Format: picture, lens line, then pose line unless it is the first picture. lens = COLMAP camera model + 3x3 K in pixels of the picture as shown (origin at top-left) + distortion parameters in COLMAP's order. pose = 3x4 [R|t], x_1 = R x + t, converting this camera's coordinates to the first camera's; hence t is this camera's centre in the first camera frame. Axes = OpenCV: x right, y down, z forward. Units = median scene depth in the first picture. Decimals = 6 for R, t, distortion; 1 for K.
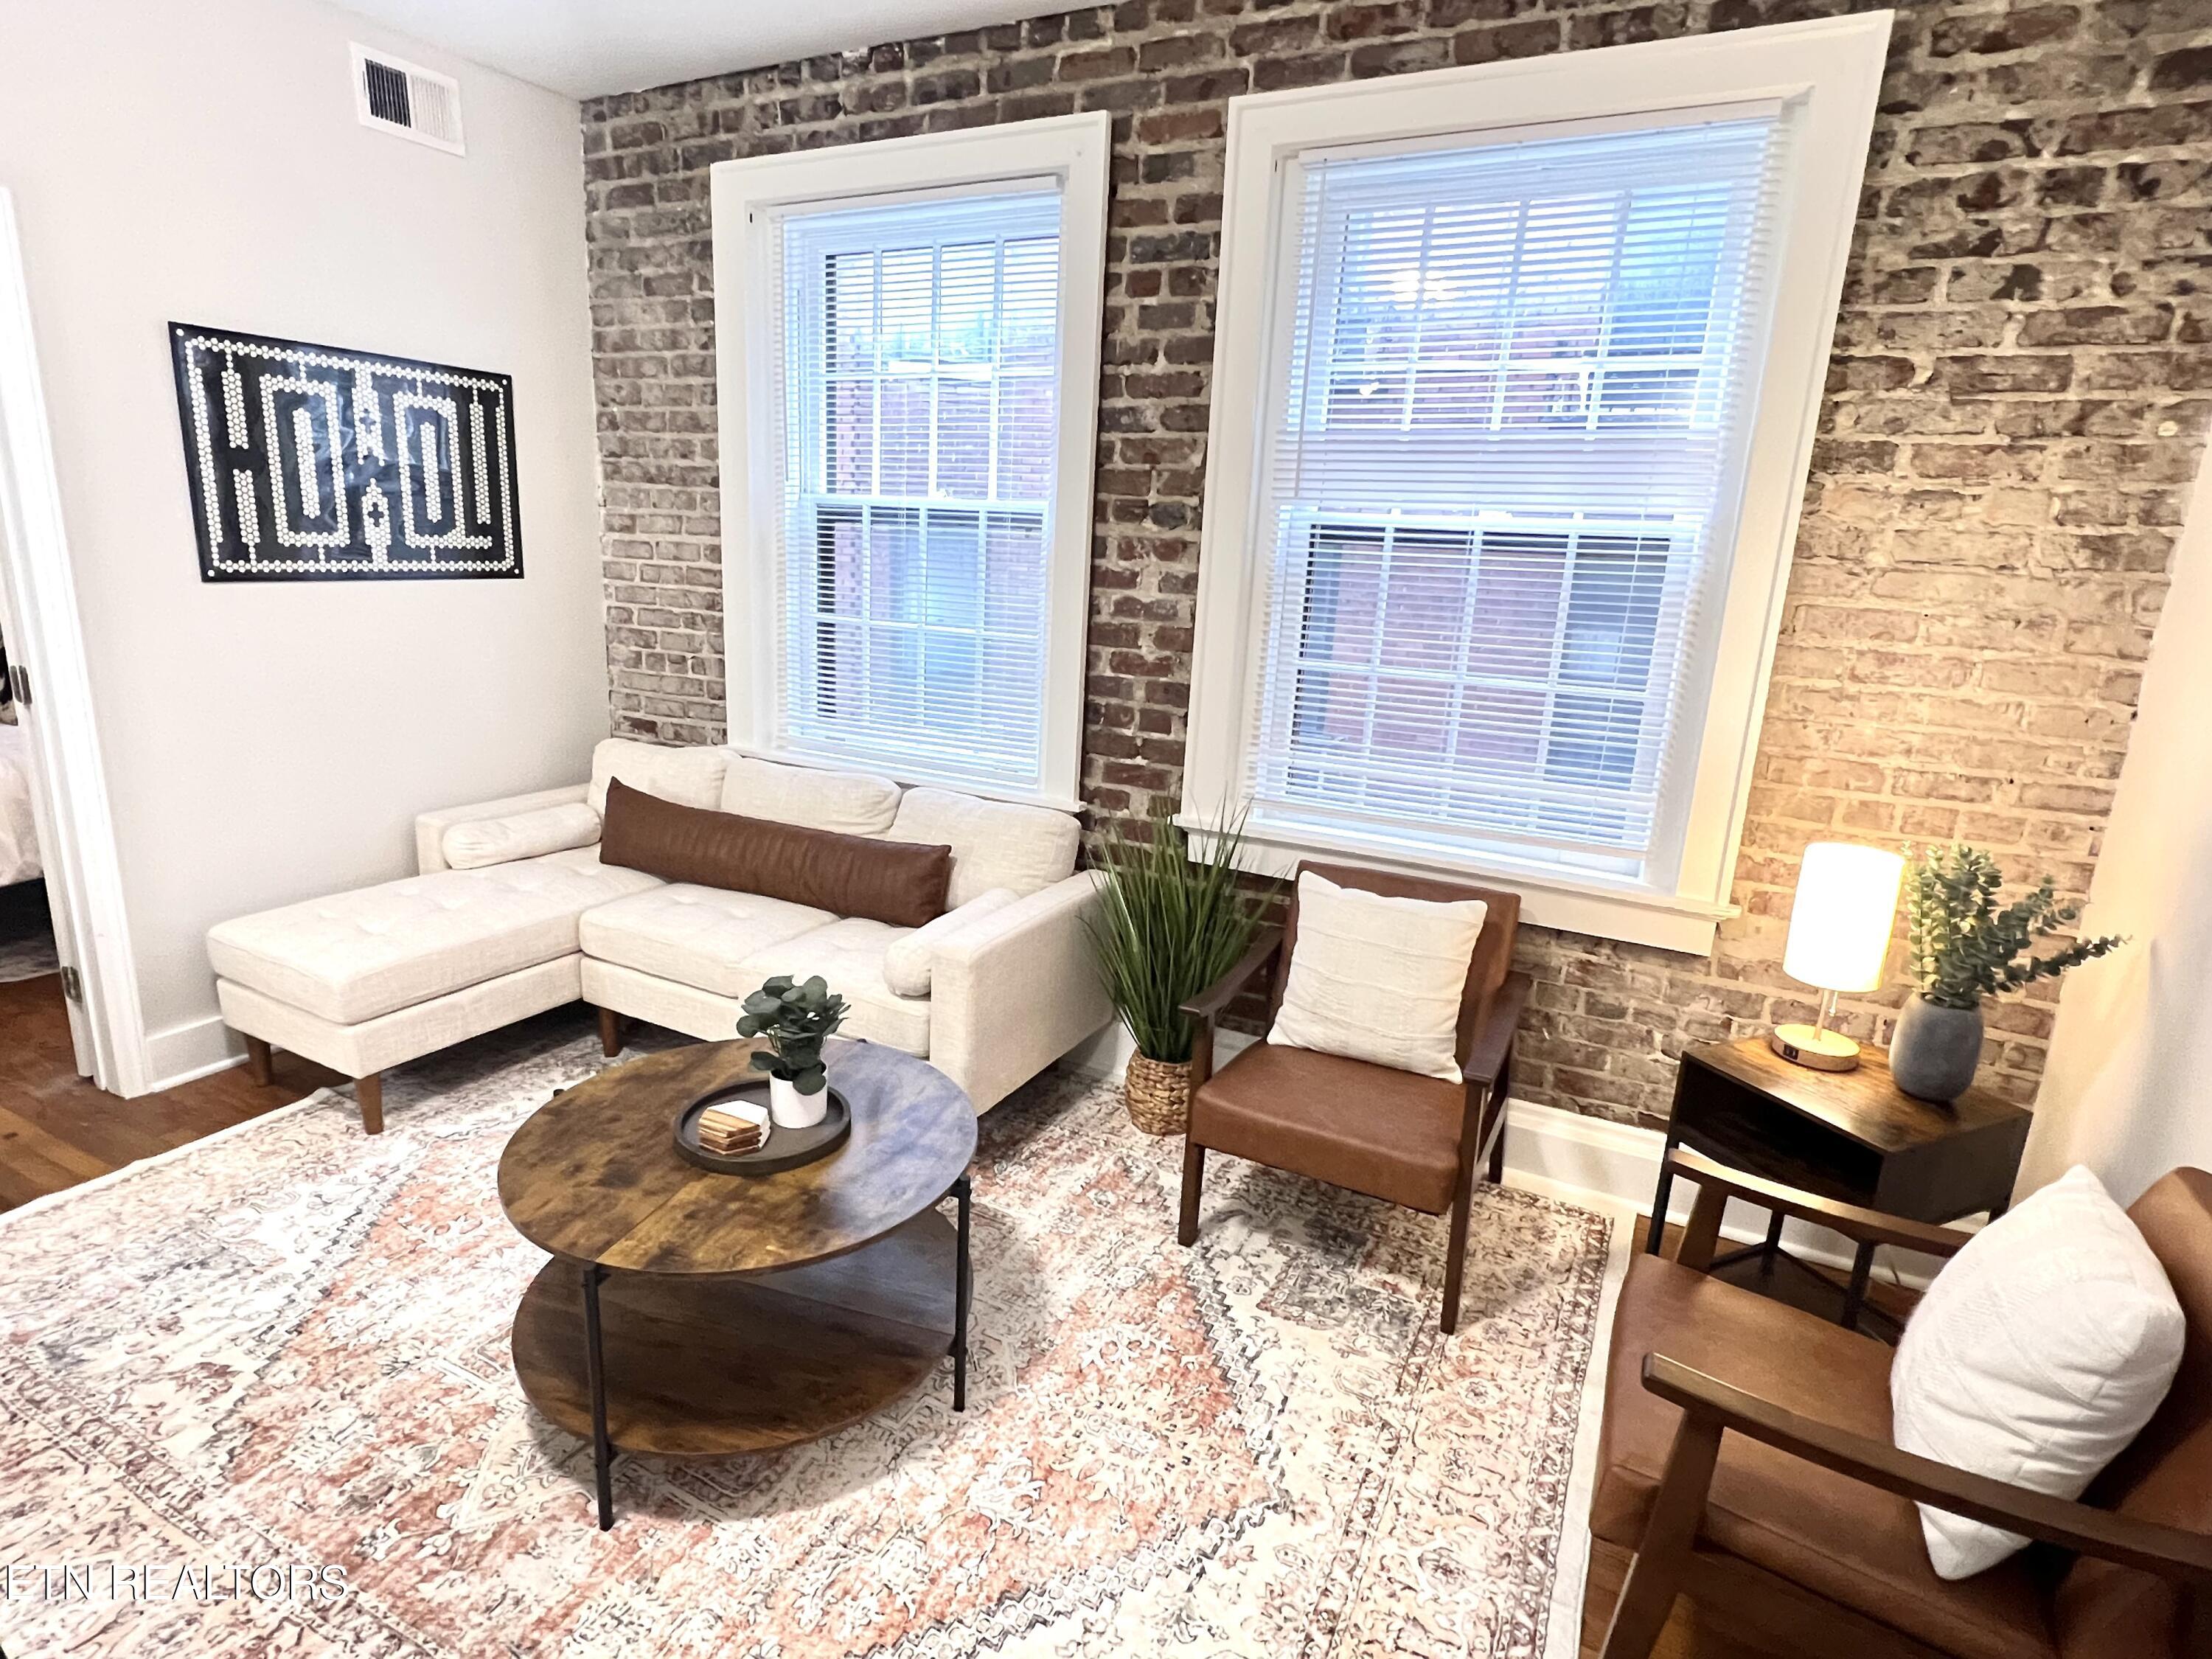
lens RADIAL K [[1156.9, 0, 1097.1], [0, 1156.9, 820.5], [0, 0, 1]] dist [-0.000480, 0.000437]
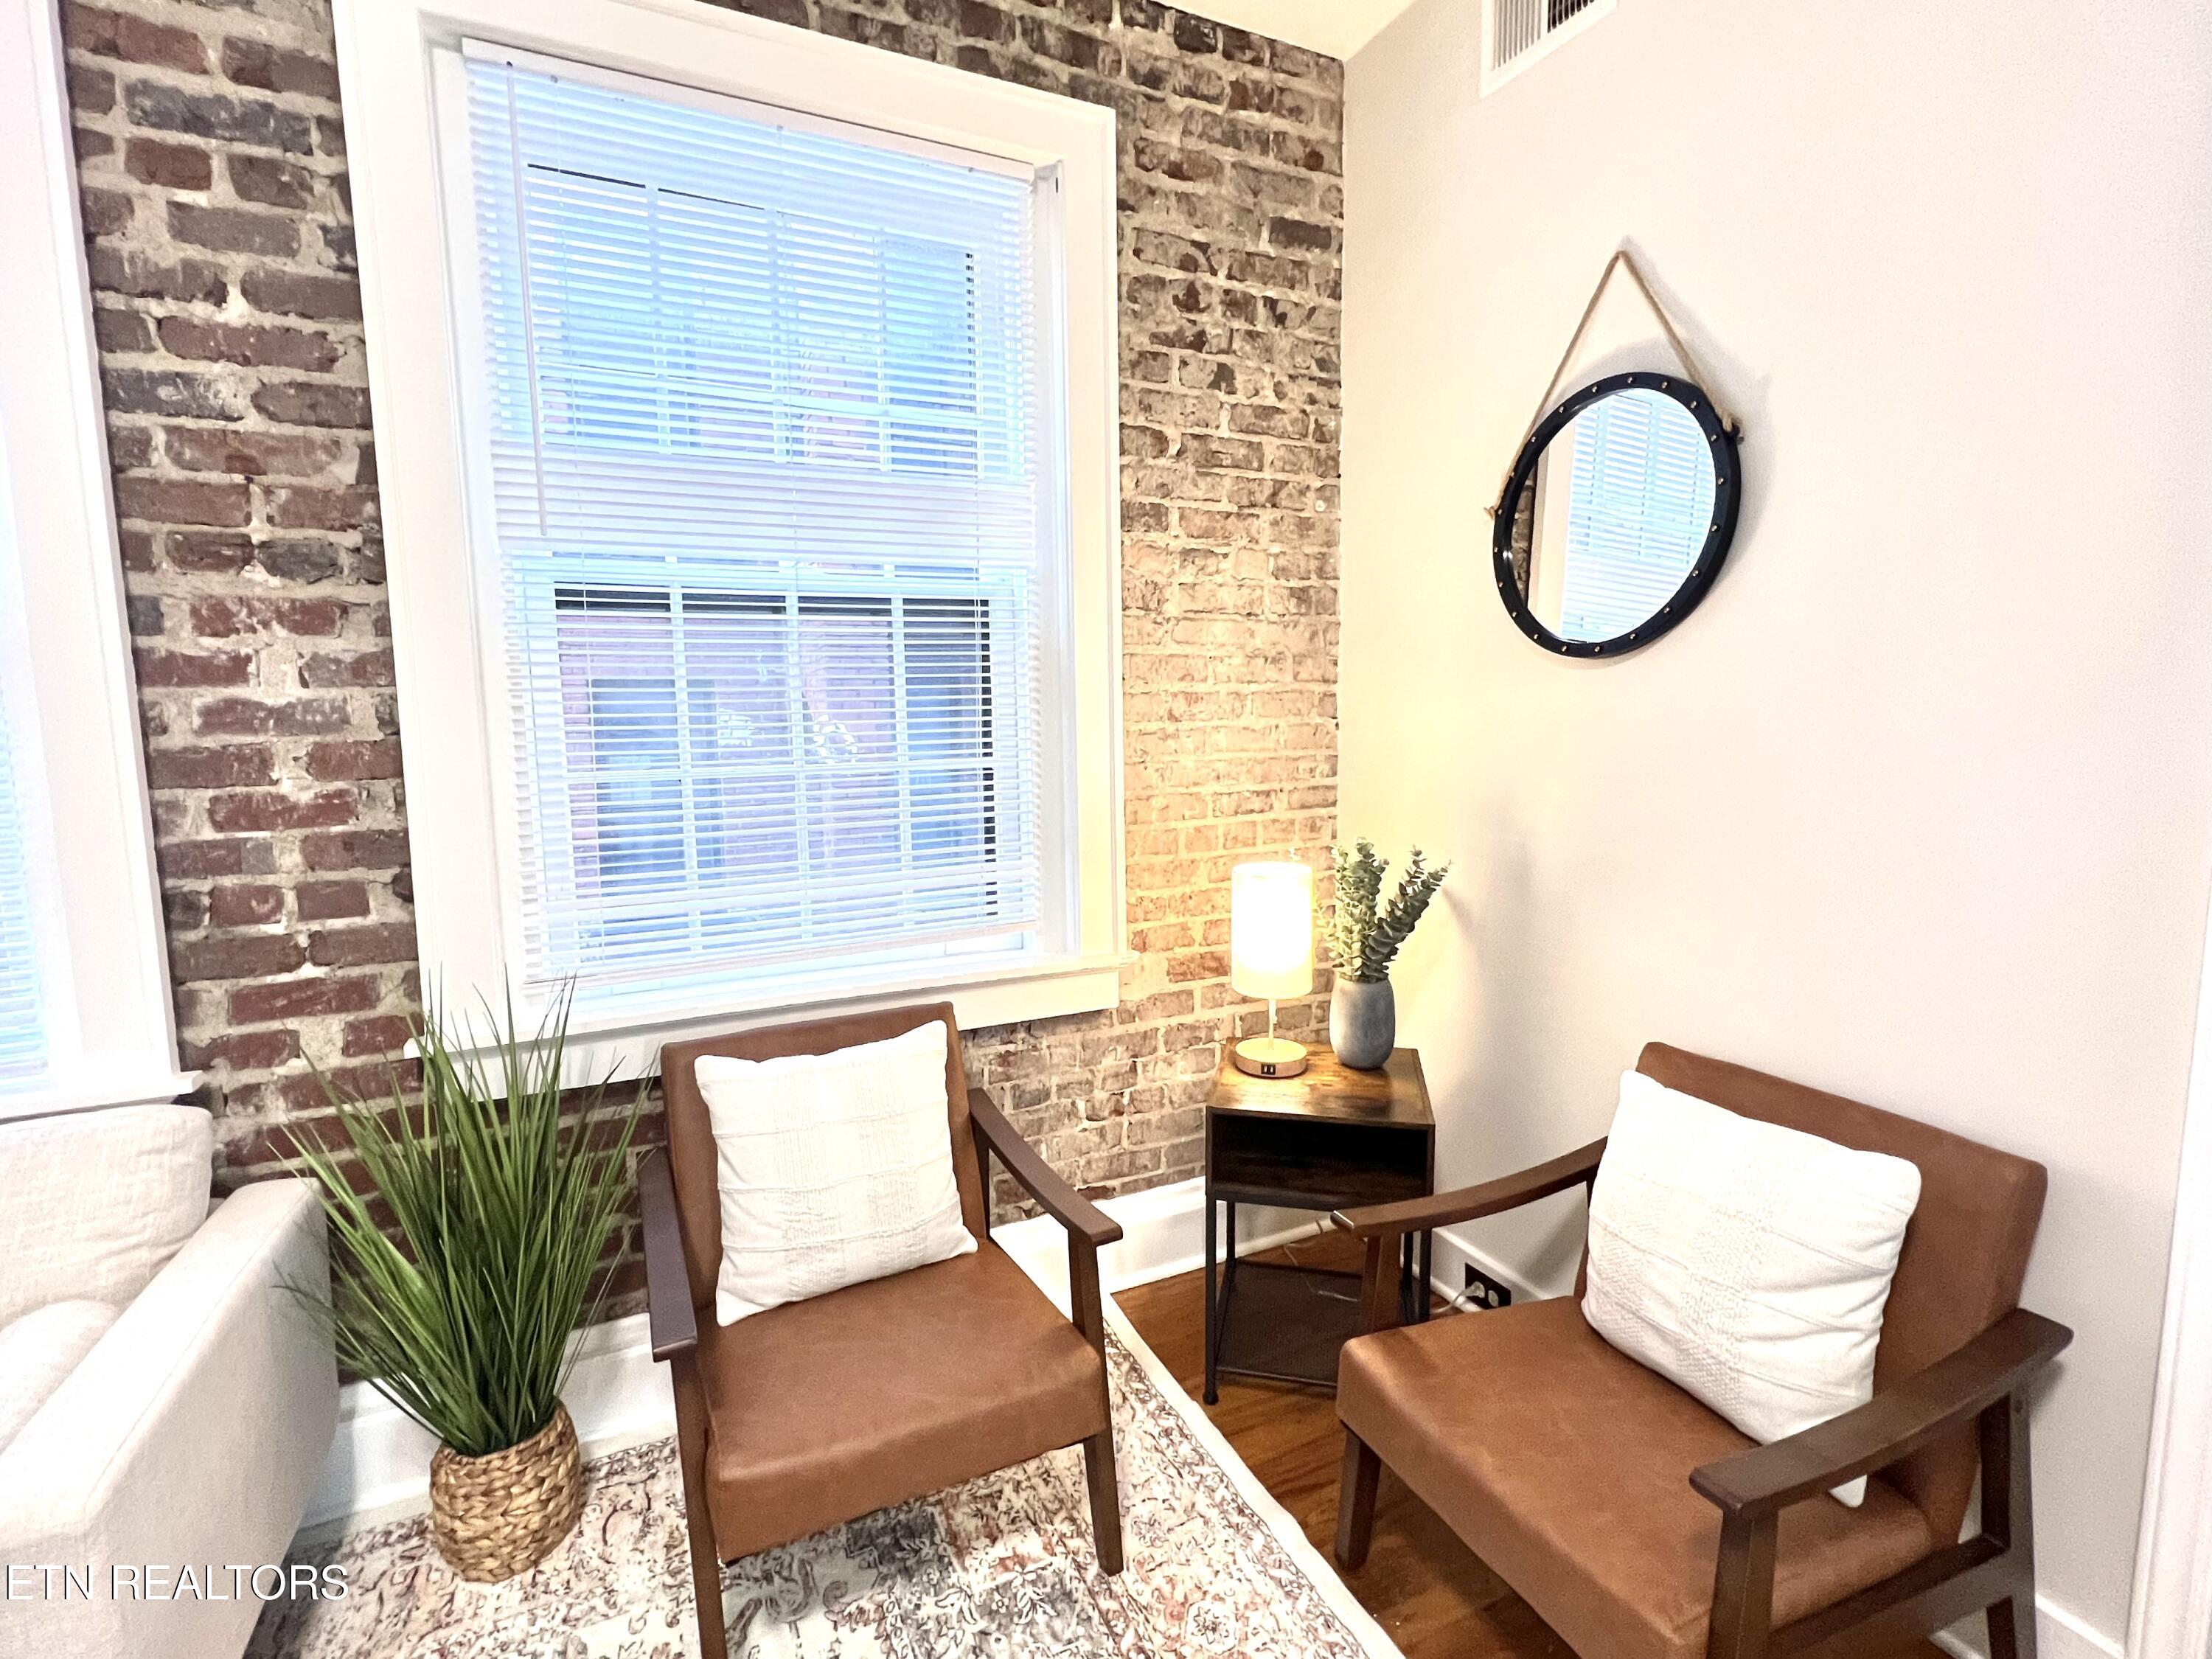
lens RADIAL K [[1032.9, 0, 1103.3], [0, 1032.9, 823.1], [0, 0, 1]] dist [0.002507, -0.000254]
pose [[0.604184, -0.144444, 0.783643, -0.133351], [0.230398, 0.973095, 0.001729, -0.035994], [-0.762809, 0.179506, 0.621209, 0.383625]]
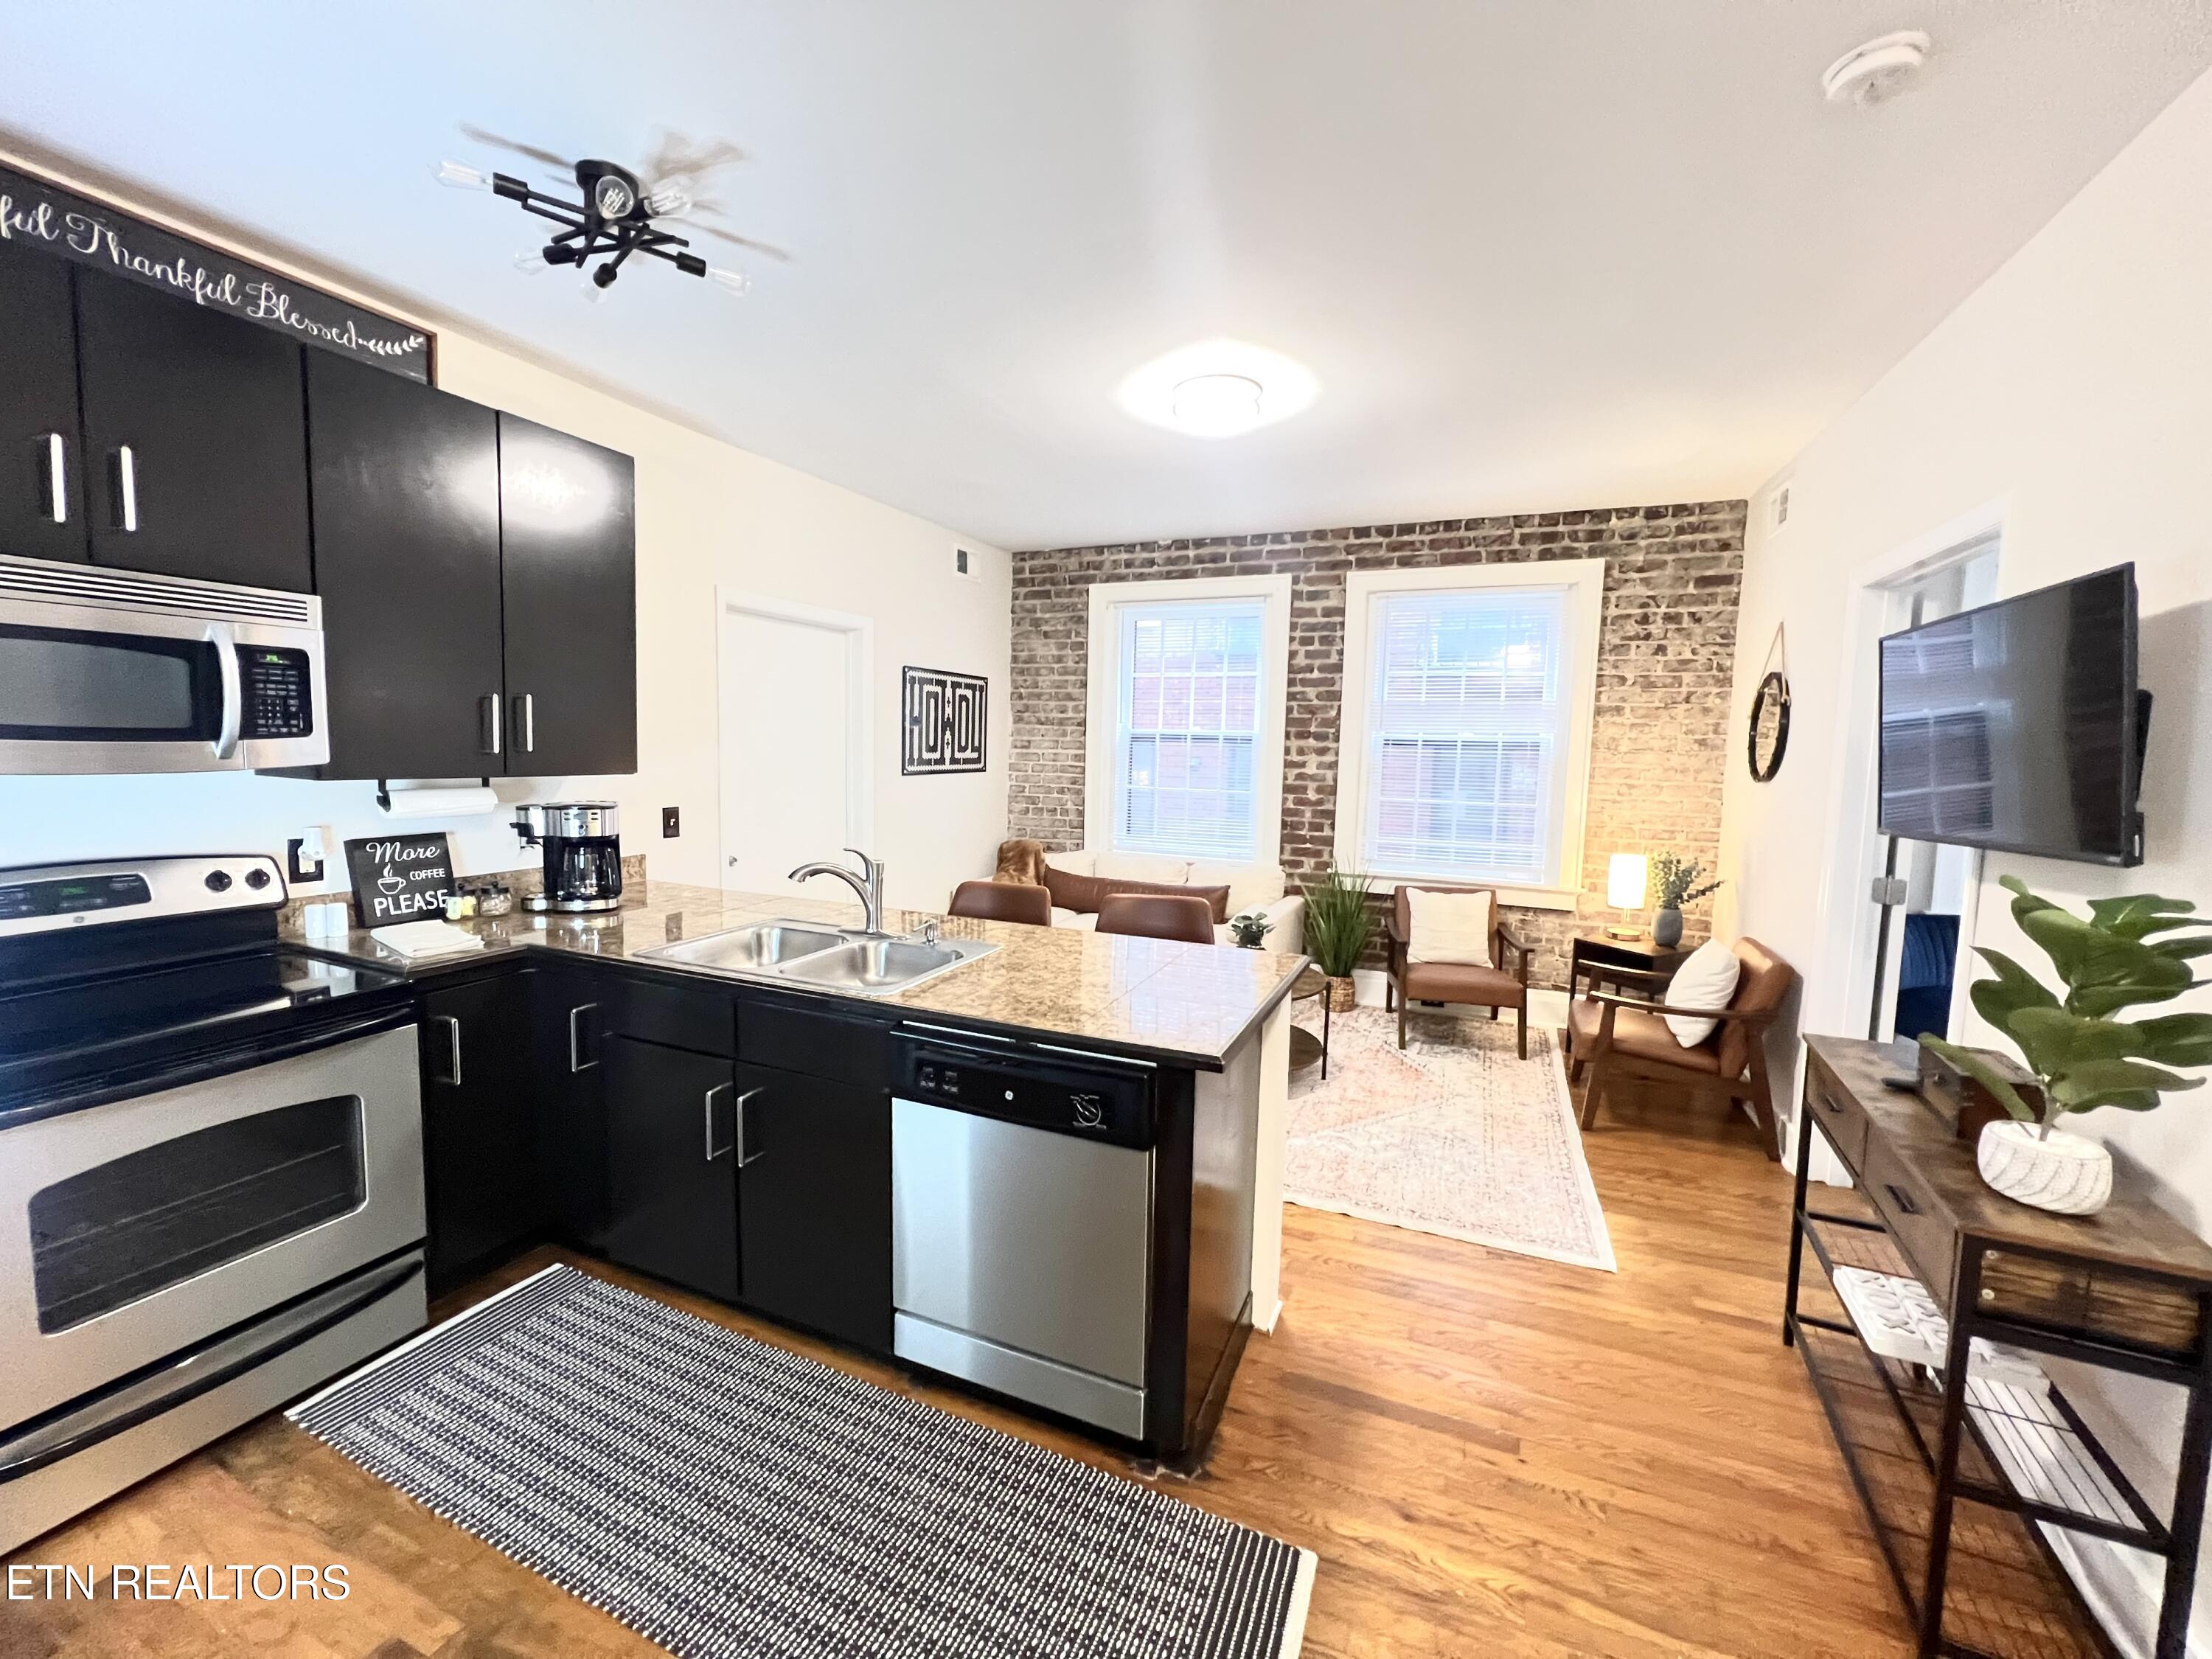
lens RADIAL K [[886.3, 0, 1106.7], [0, 886.3, 822.3], [0, 0, 1]] dist [0.001307, -0.000669]
pose [[0.997124, -0.029136, 0.069962, -0.507449], [0.039092, 0.988594, -0.145446, 0.147763], [-0.064926, 0.147763, 0.986889, -0.703307]]
